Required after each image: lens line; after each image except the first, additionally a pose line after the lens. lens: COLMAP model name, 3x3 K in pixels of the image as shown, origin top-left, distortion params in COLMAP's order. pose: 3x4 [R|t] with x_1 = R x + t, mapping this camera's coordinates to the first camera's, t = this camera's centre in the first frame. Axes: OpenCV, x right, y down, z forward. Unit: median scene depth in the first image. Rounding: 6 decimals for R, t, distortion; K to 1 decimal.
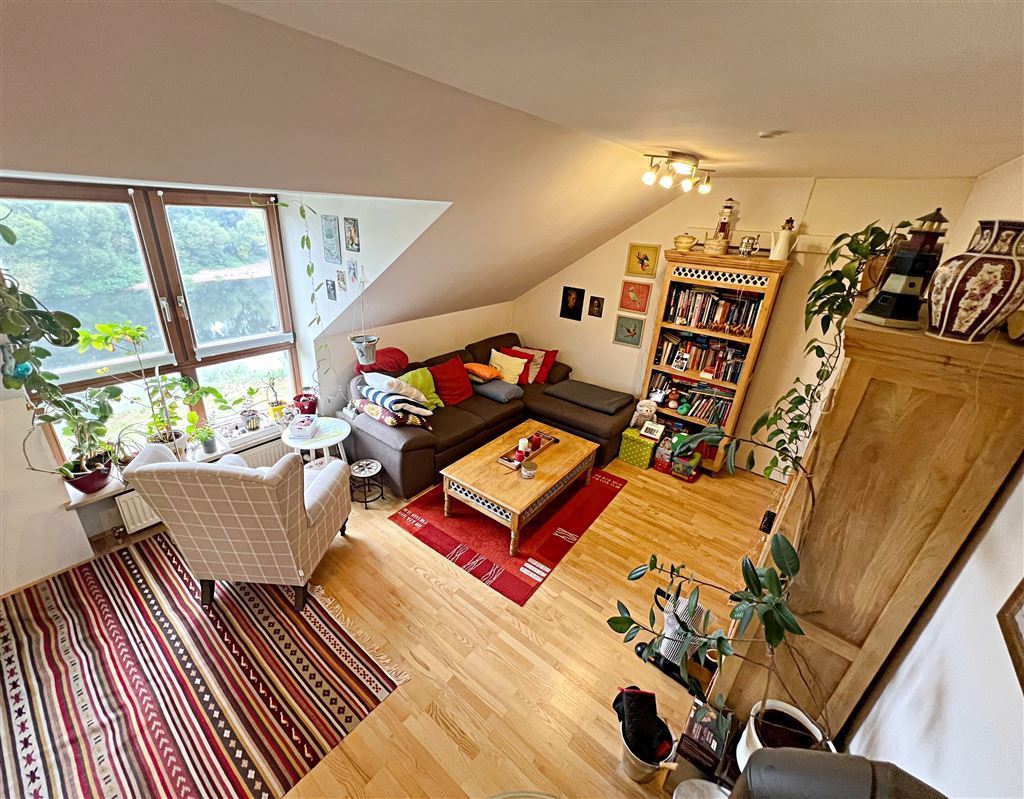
lens RADIAL K [[428.1, 0, 490.2], [0, 428.1, 398.6], [0, 0, 1]] dist [-0.003670, 0.000025]
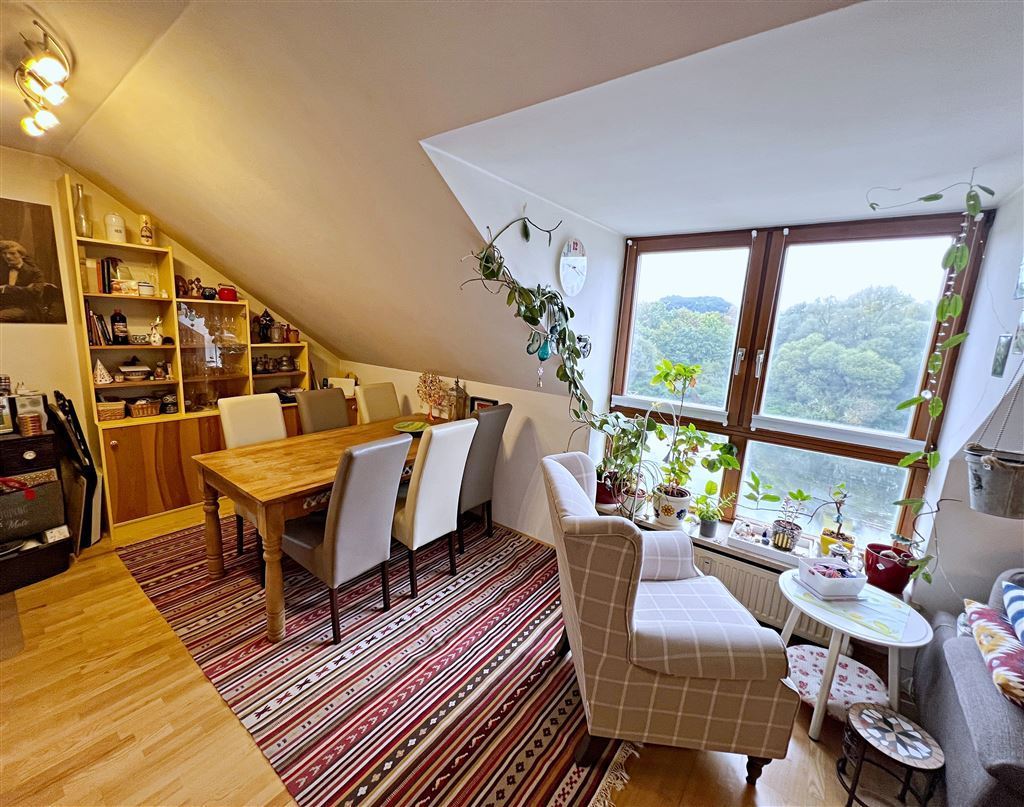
lens RADIAL K [[430.4, 0, 488.7], [0, 430.4, 402.6], [0, 0, 1]] dist [0.001480, 0.000072]
pose [[0.015367, 0.135304, -0.990685, 0.104041], [-0.445251, 0.888070, 0.114382, -0.006983], [0.895274, 0.439346, 0.073891, 0.465068]]
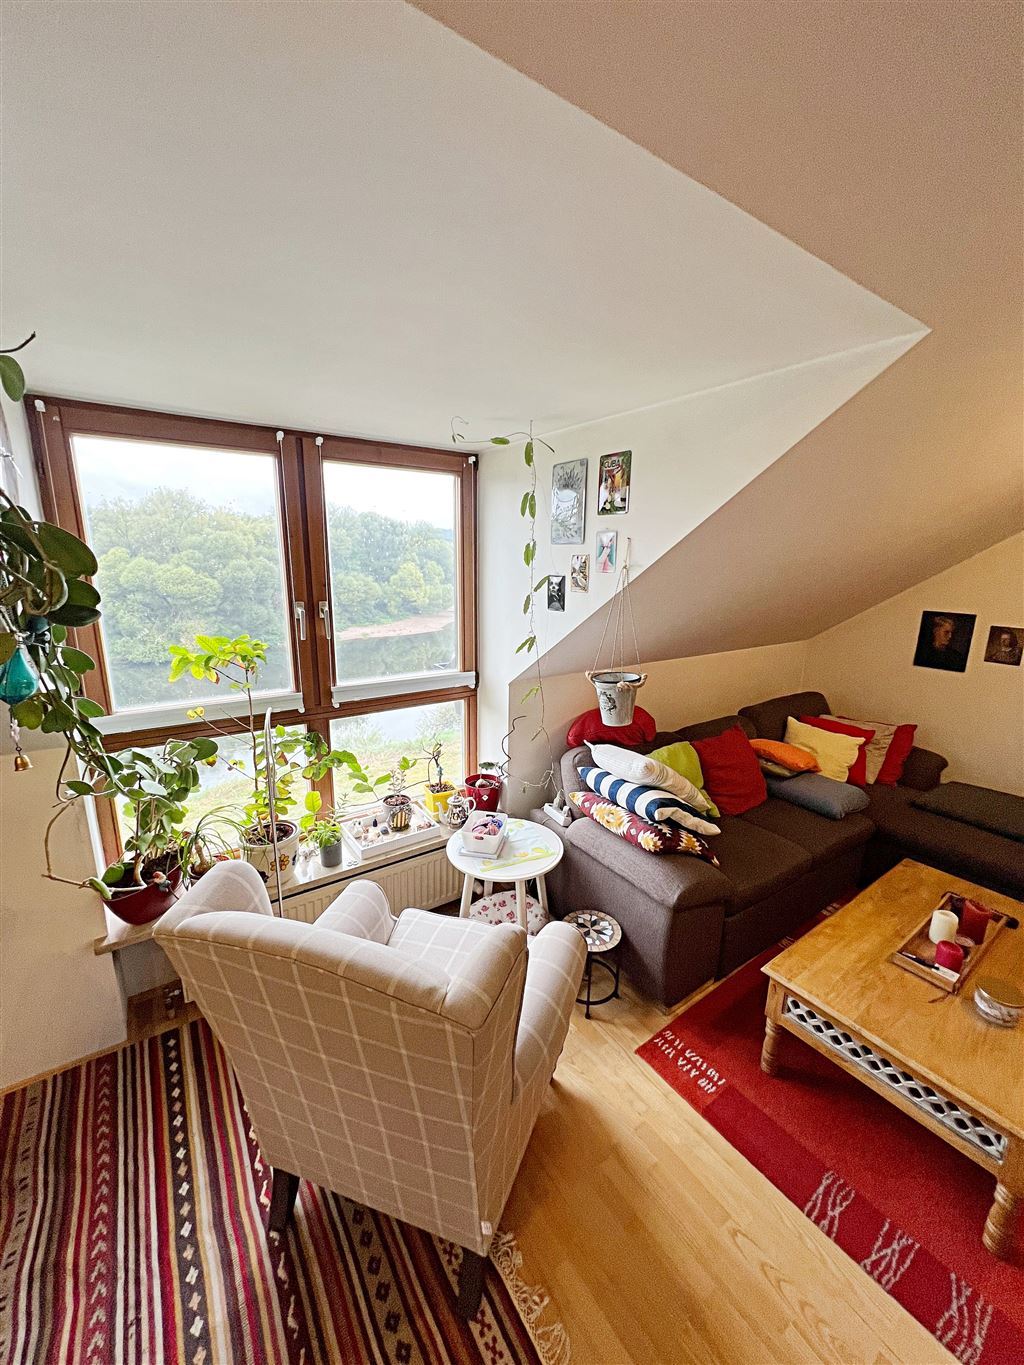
lens RADIAL K [[543.6, 0, 511.5], [0, 543.6, 682.4], [0, 0, 1]] dist [-0.002432, 0.000424]
pose [[0.959331, 0.024602, -0.281211, -0.219304], [-0.078465, 0.980177, -0.181924, -0.002020], [0.271160, 0.196591, 0.942244, 0.323464]]
